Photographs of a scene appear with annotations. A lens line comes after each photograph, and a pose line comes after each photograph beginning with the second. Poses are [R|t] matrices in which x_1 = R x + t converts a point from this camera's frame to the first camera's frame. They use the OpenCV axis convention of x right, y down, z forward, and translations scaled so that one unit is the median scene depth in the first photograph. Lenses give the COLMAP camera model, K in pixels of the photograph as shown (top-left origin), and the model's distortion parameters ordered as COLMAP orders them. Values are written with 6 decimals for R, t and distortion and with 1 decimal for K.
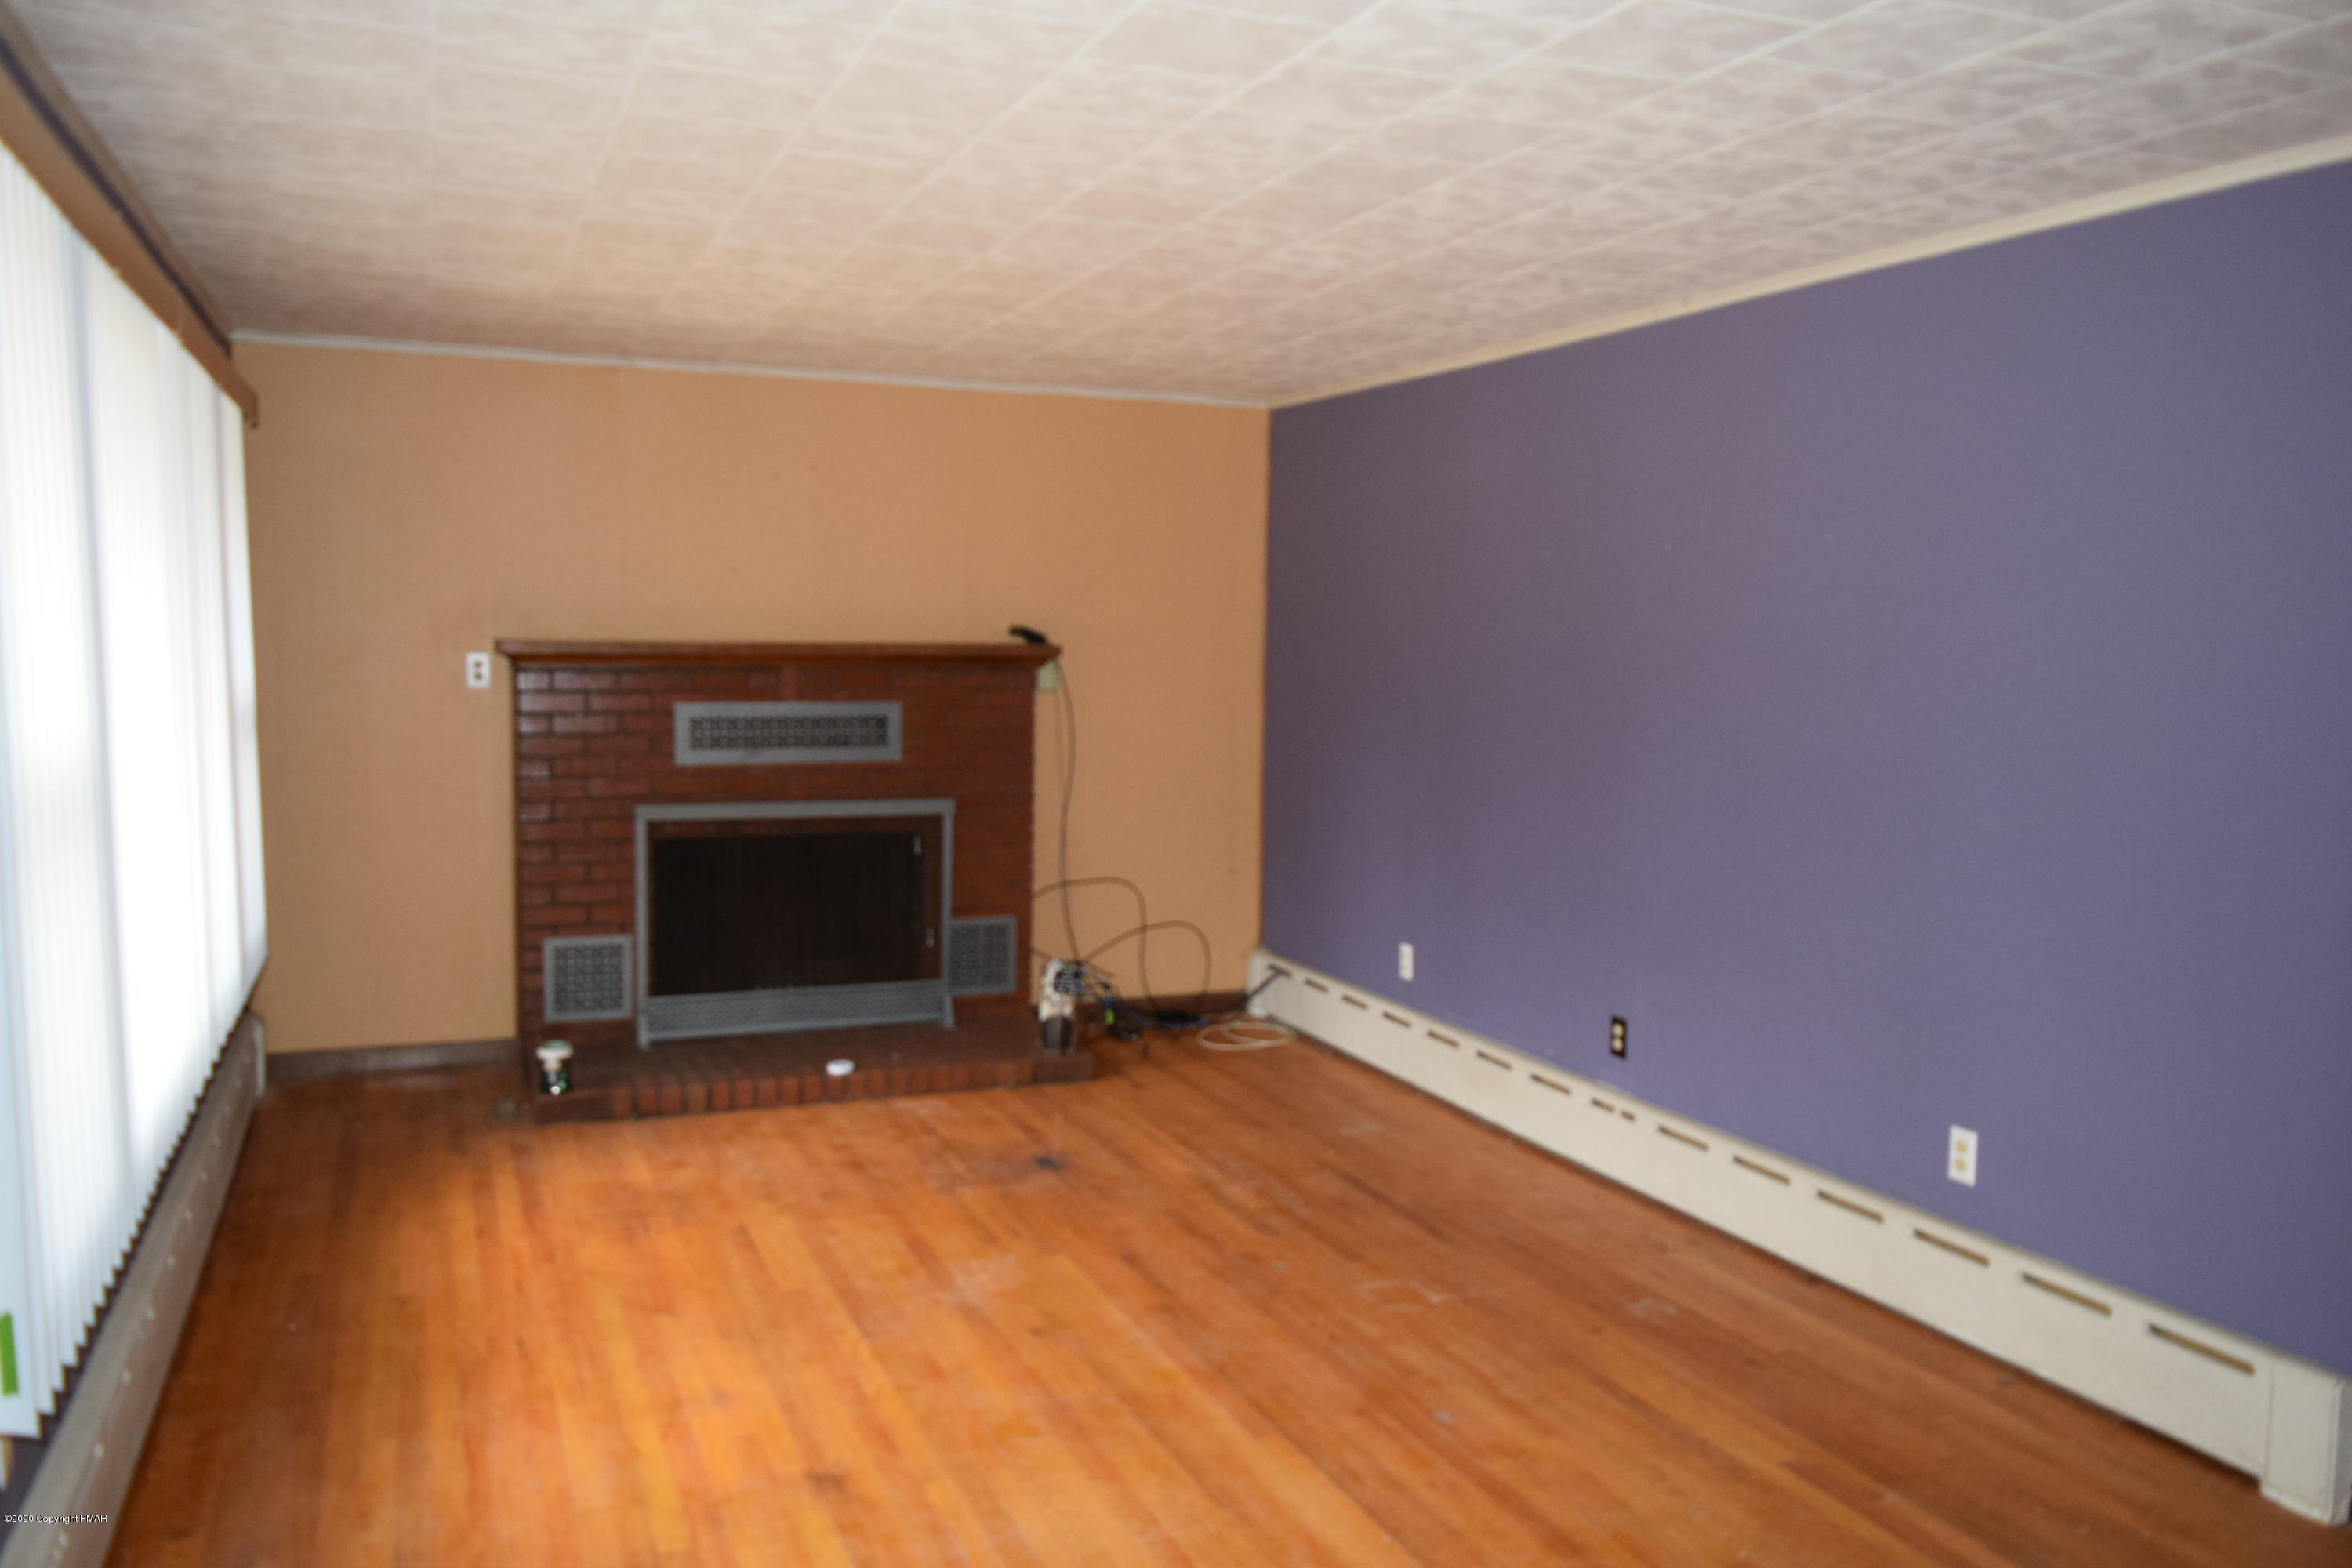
lens RADIAL K [[1849.9, 0, 1176.0], [0, 1849.9, 784.0], [0, 0, 1]] dist [-0.008799, -0.007774]
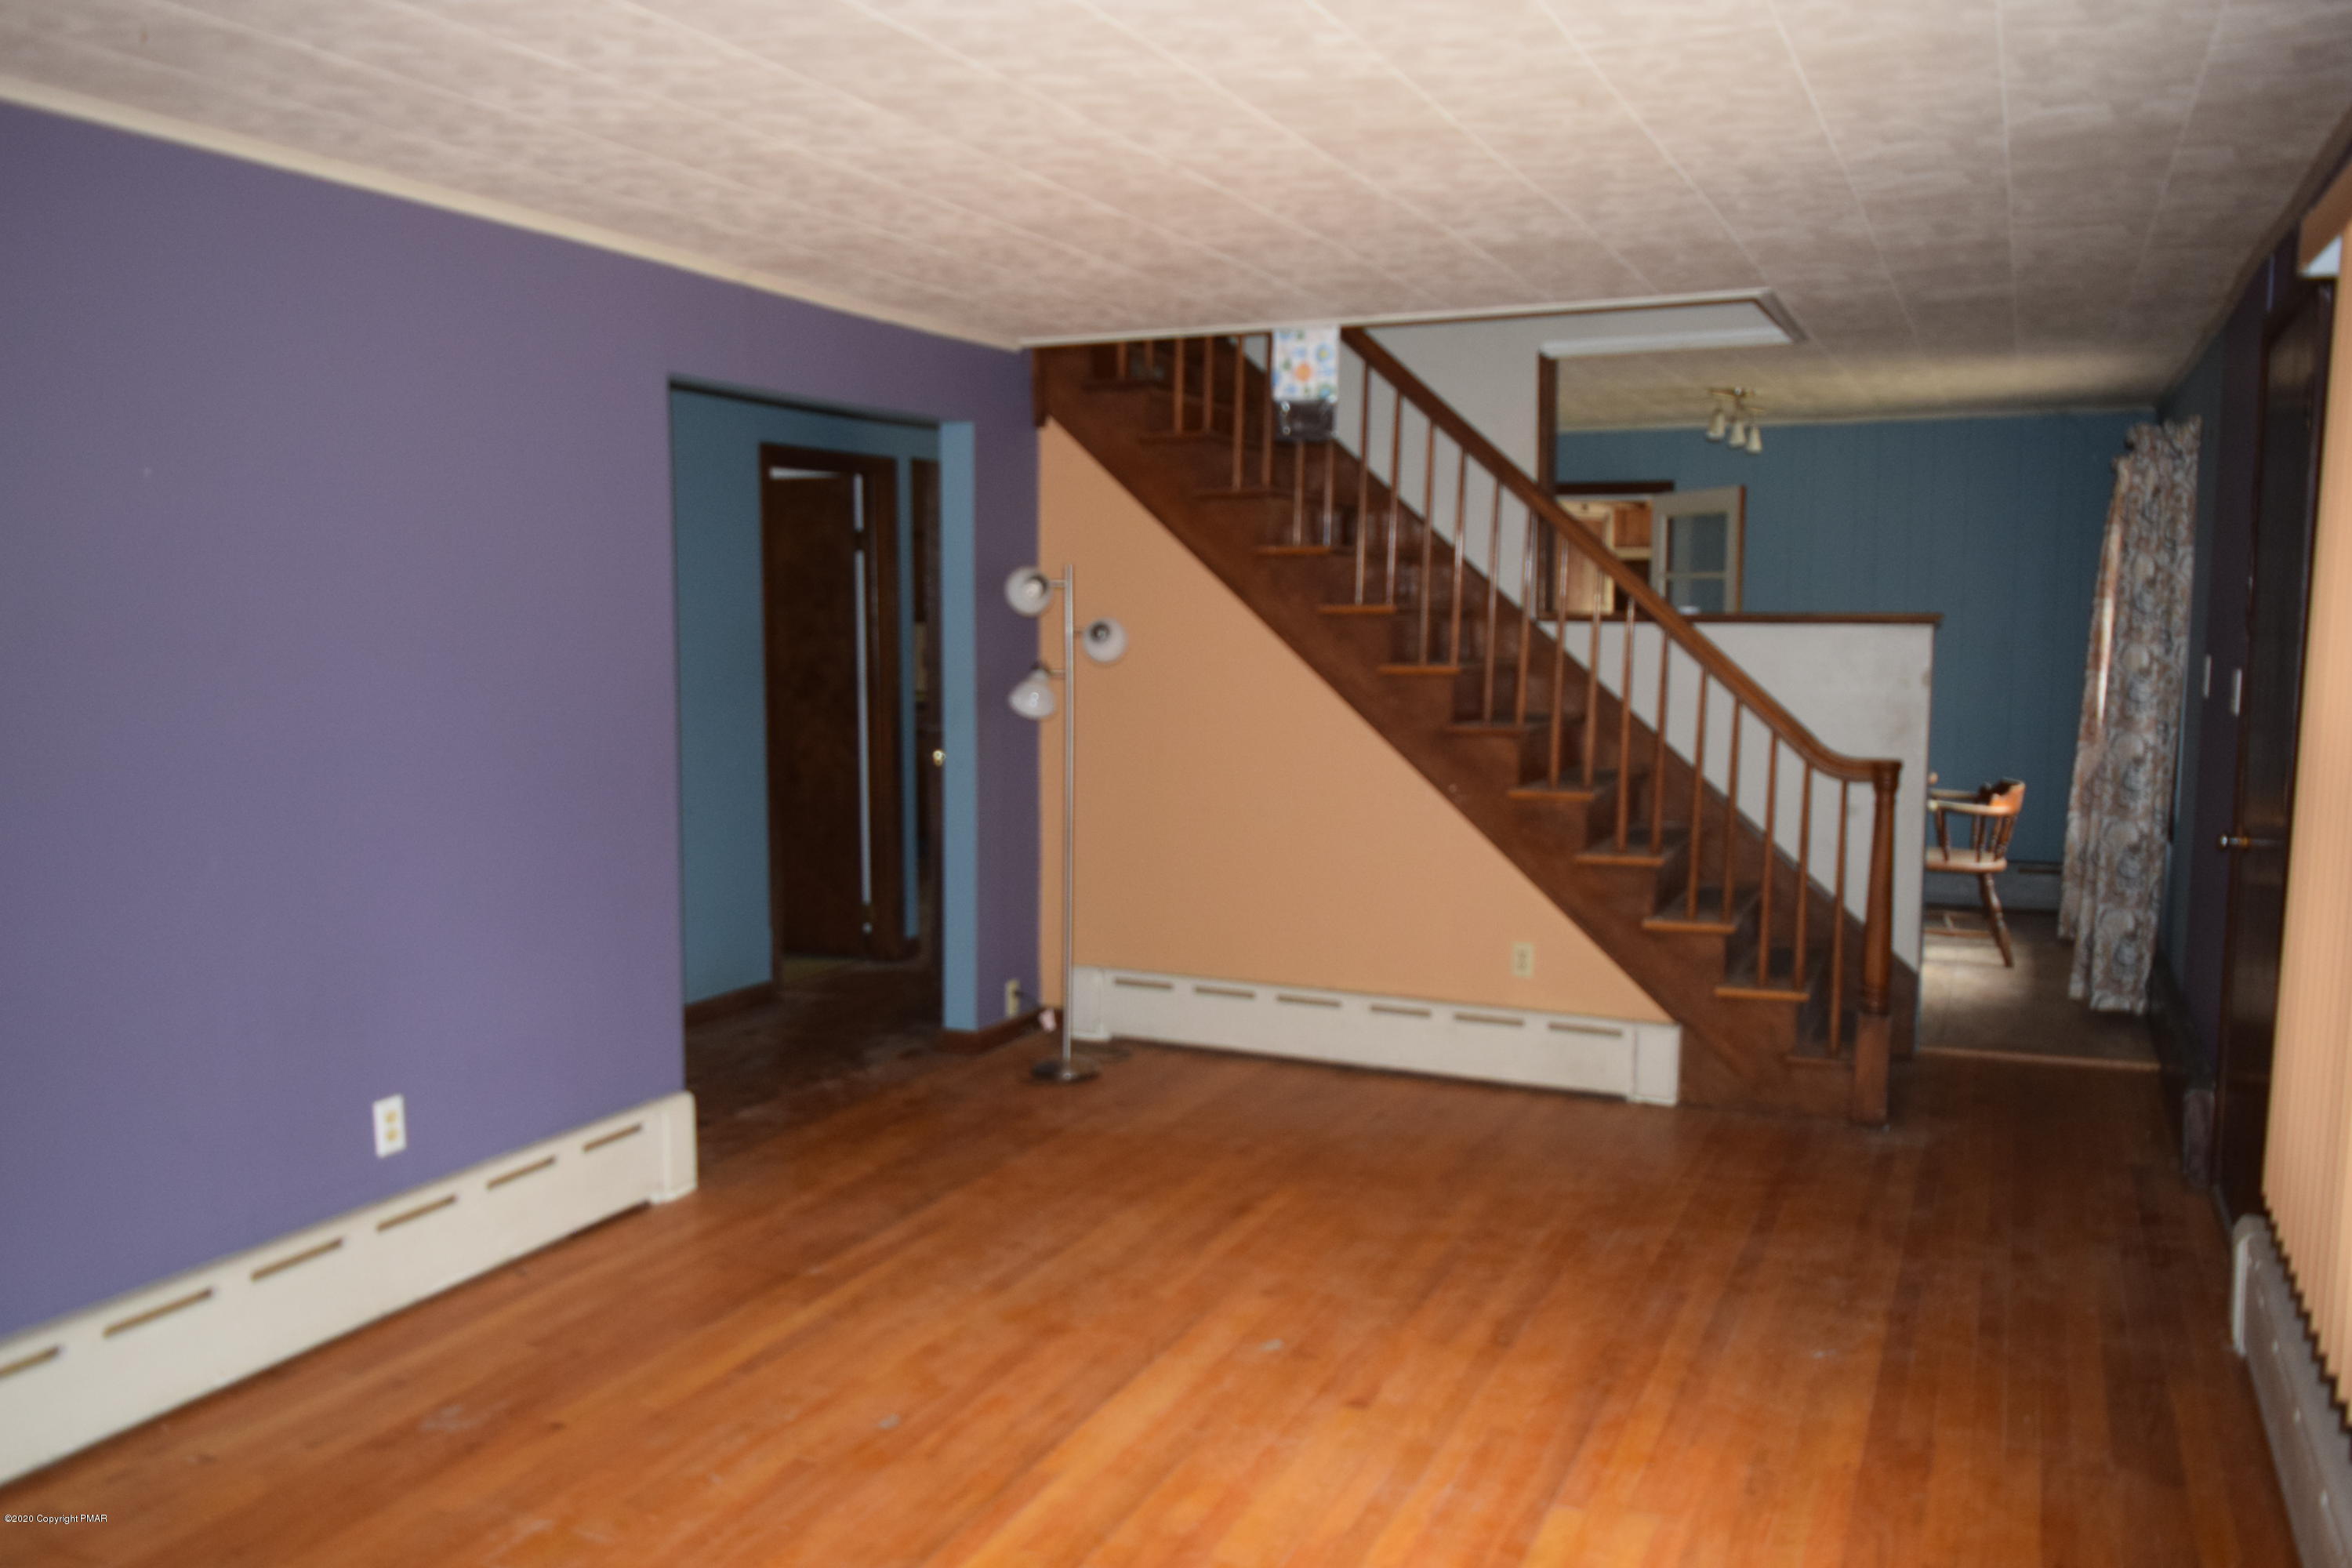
lens RADIAL K [[1849.9, 0, 1176.0], [0, 1849.9, 784.0], [0, 0, 1]] dist [-0.008799, -0.007774]
pose [[-0.679623, -0.089603, 0.728068, -0.628398], [0.054369, 0.983629, 0.171806, -0.139312], [-0.731544, 0.156348, -0.663626, 1.489390]]
